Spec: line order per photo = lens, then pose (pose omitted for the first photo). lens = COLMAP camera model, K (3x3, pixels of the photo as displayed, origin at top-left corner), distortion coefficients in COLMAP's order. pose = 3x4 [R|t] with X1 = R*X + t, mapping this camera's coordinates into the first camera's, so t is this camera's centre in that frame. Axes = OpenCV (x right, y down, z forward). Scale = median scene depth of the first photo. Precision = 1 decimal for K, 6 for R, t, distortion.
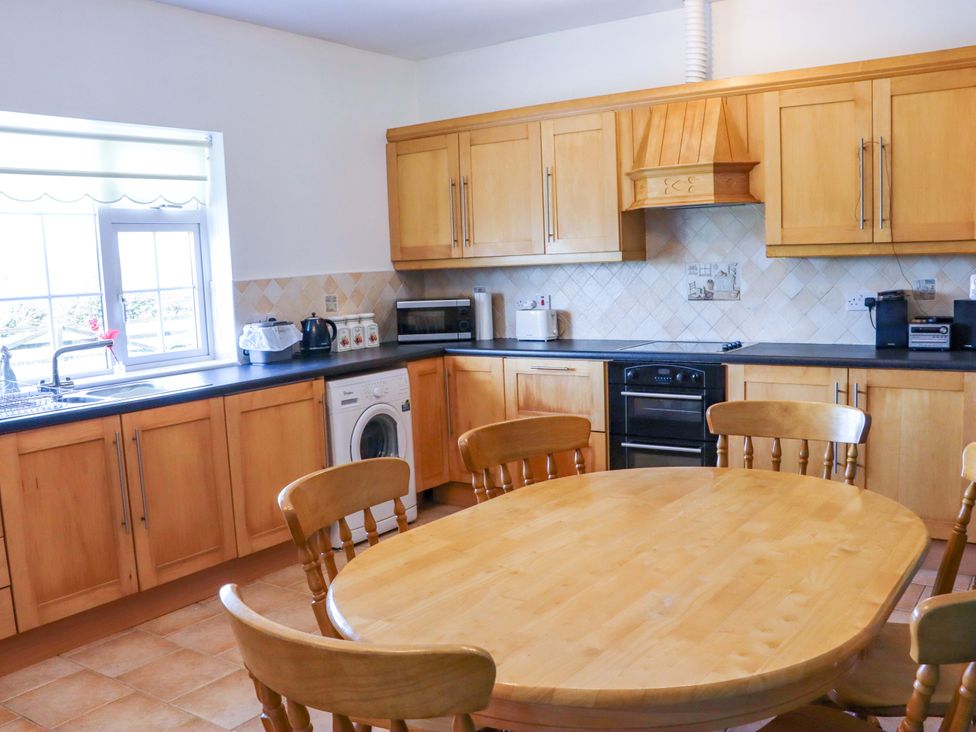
lens RADIAL K [[903.6, 0, 482.1], [0, 903.6, 379.2], [0, 0, 1]] dist [-0.175332, 0.132141]
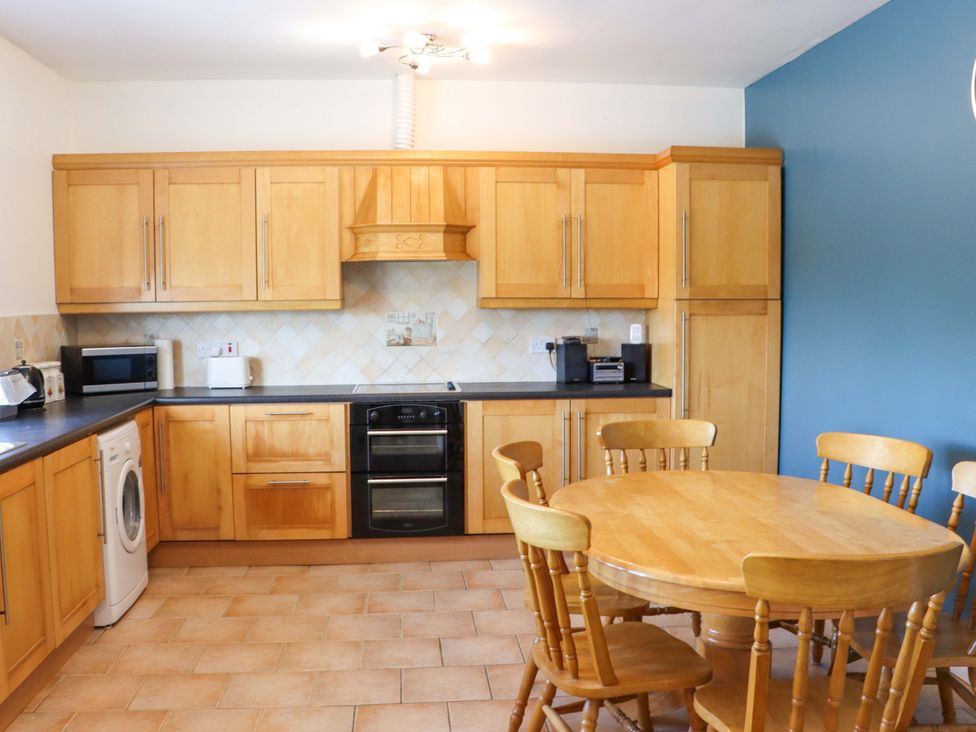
lens RADIAL K [[939.5, 0, 487.8], [0, 939.5, 380.2], [0, 0, 1]] dist [-0.184134, 0.162944]
pose [[0.763497, -0.019626, 0.645513, -0.440584], [0.057101, 0.997675, -0.037204, 0.002510], [-0.643282, 0.065265, 0.762843, 0.061170]]
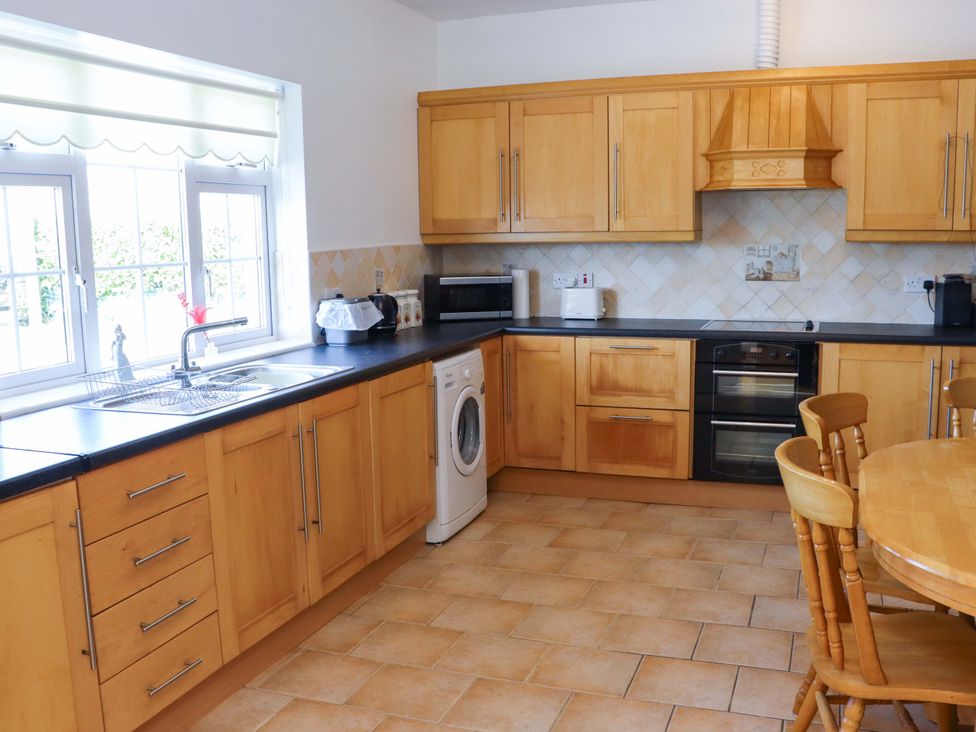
lens RADIAL K [[939.5, 0, 487.8], [0, 939.5, 380.2], [0, 0, 1]] dist [-0.184134, 0.162944]
pose [[0.967339, -0.015677, 0.252999, -0.348759], [0.010196, 0.999684, 0.022960, -0.001441], [-0.253280, -0.019630, 0.967194, 0.050962]]
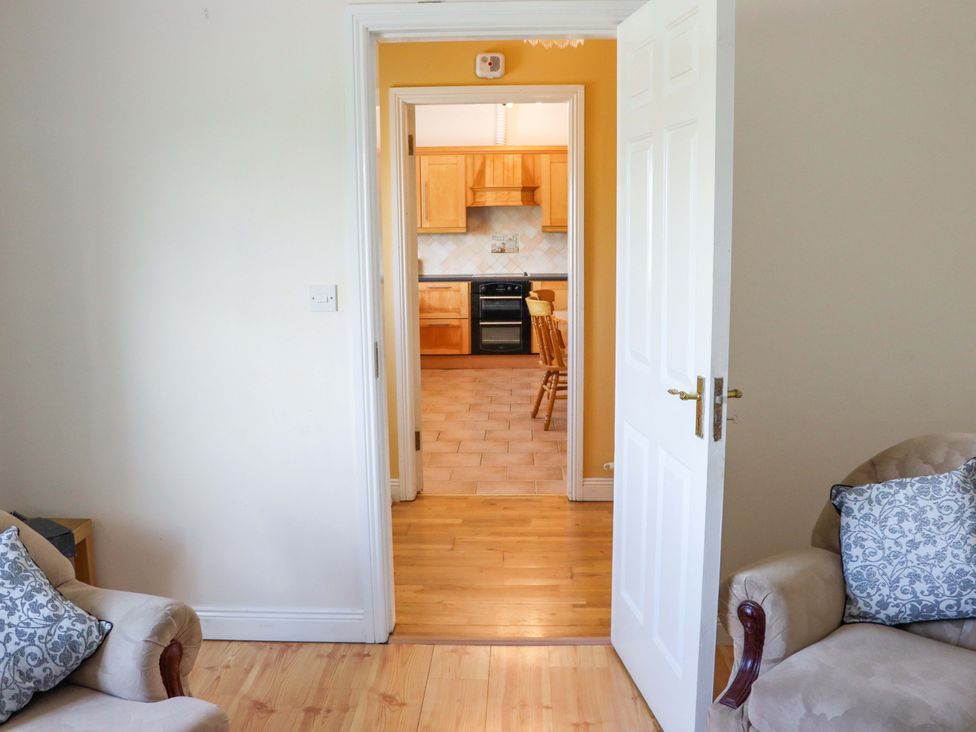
lens RADIAL K [[903.6, 0, 482.1], [0, 903.6, 379.2], [0, 0, 1]] dist [-0.175332, 0.132141]
pose [[0.843648, -0.058941, 0.533651, -0.916657], [0.044779, 0.998217, 0.039460, 0.116656], [-0.535026, -0.009394, 0.844783, -0.703634]]
